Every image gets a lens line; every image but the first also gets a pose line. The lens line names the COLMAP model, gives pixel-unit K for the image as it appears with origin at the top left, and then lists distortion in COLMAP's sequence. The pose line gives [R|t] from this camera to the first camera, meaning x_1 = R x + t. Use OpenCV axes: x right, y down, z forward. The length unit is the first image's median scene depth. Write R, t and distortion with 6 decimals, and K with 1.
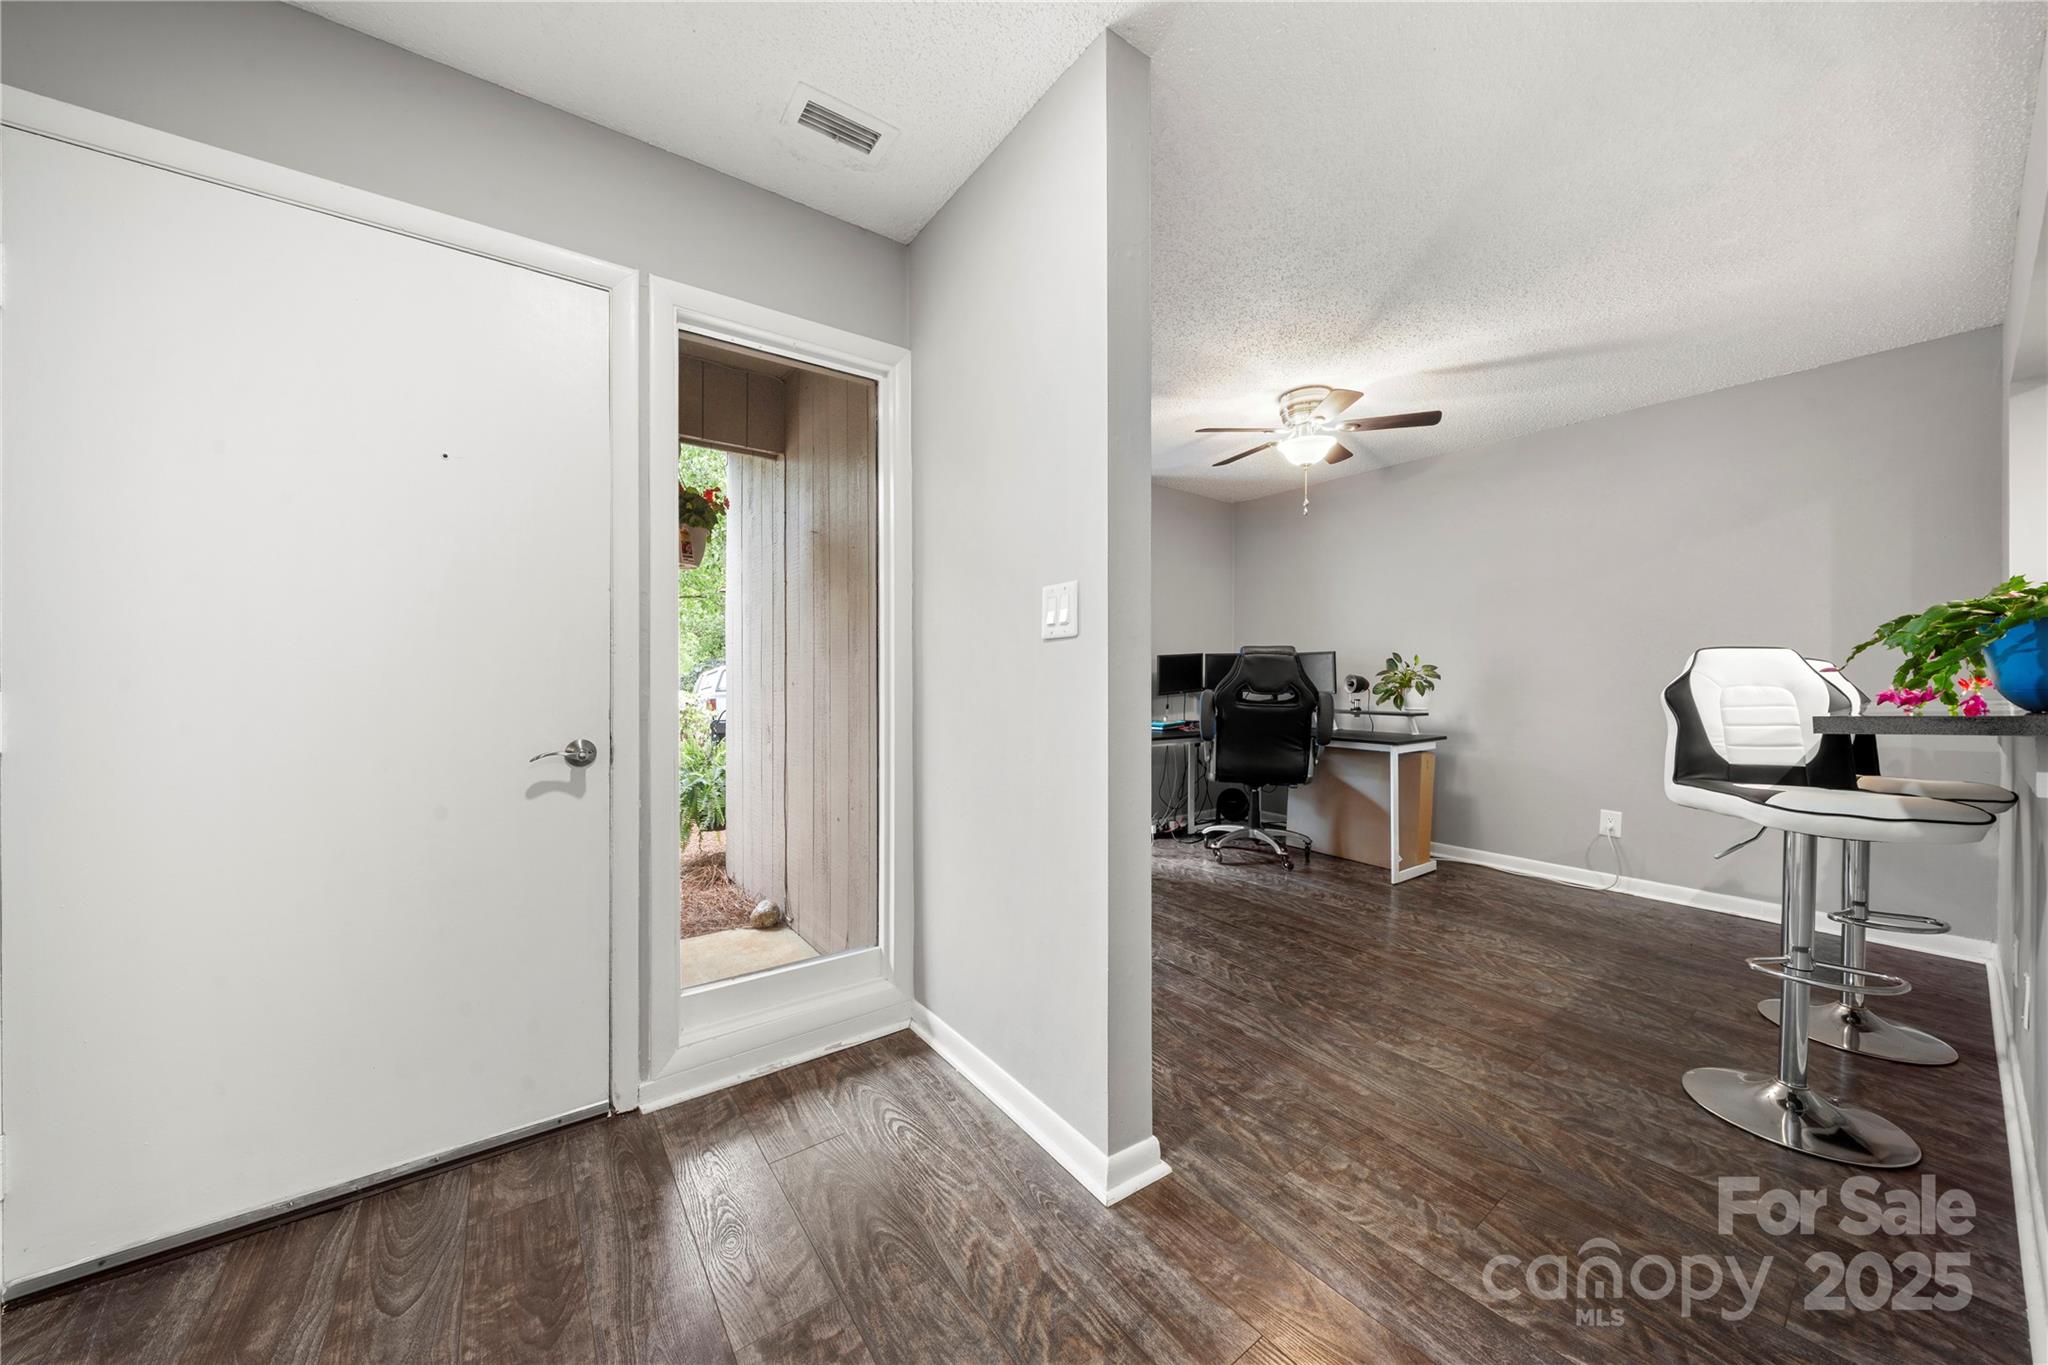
lens RADIAL K [[709.5, 0, 1023.1], [0, 709.5, 679.1], [0, 0, 1]] dist [0.000072, -0.000055]
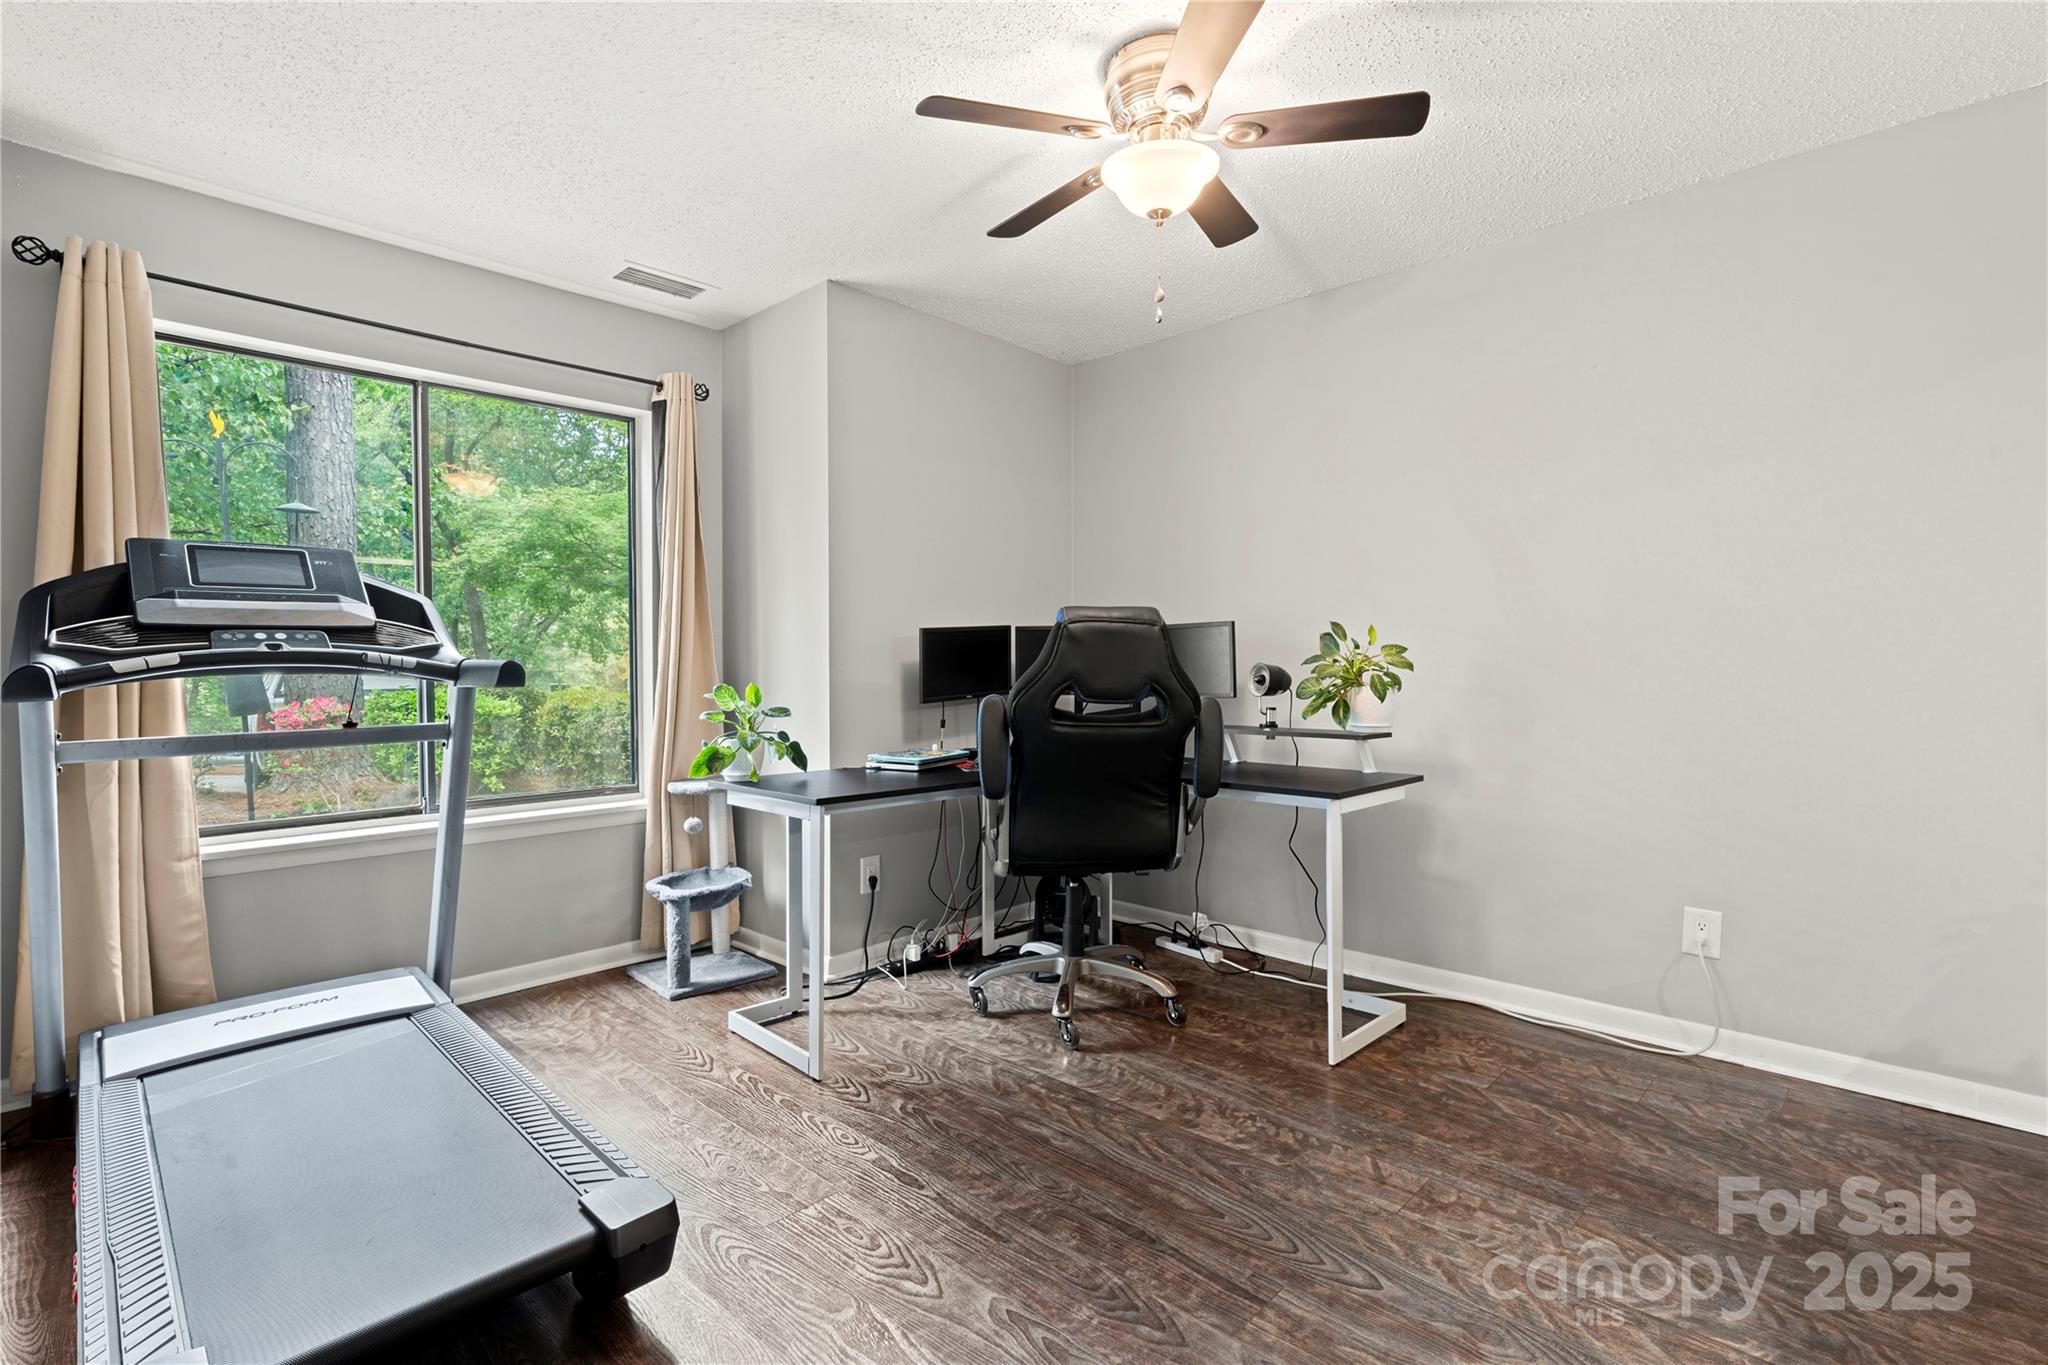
lens RADIAL K [[932.5, 0, 1028.4], [0, 932.5, 685.9], [0, 0, 1]] dist [0.002538, 0.000092]
pose [[0.985842, -0.006311, 0.167561, 0.176281], [0.004097, 0.999900, 0.013557, 0.000904], [-0.167629, -0.012679, 0.985769, 0.340853]]
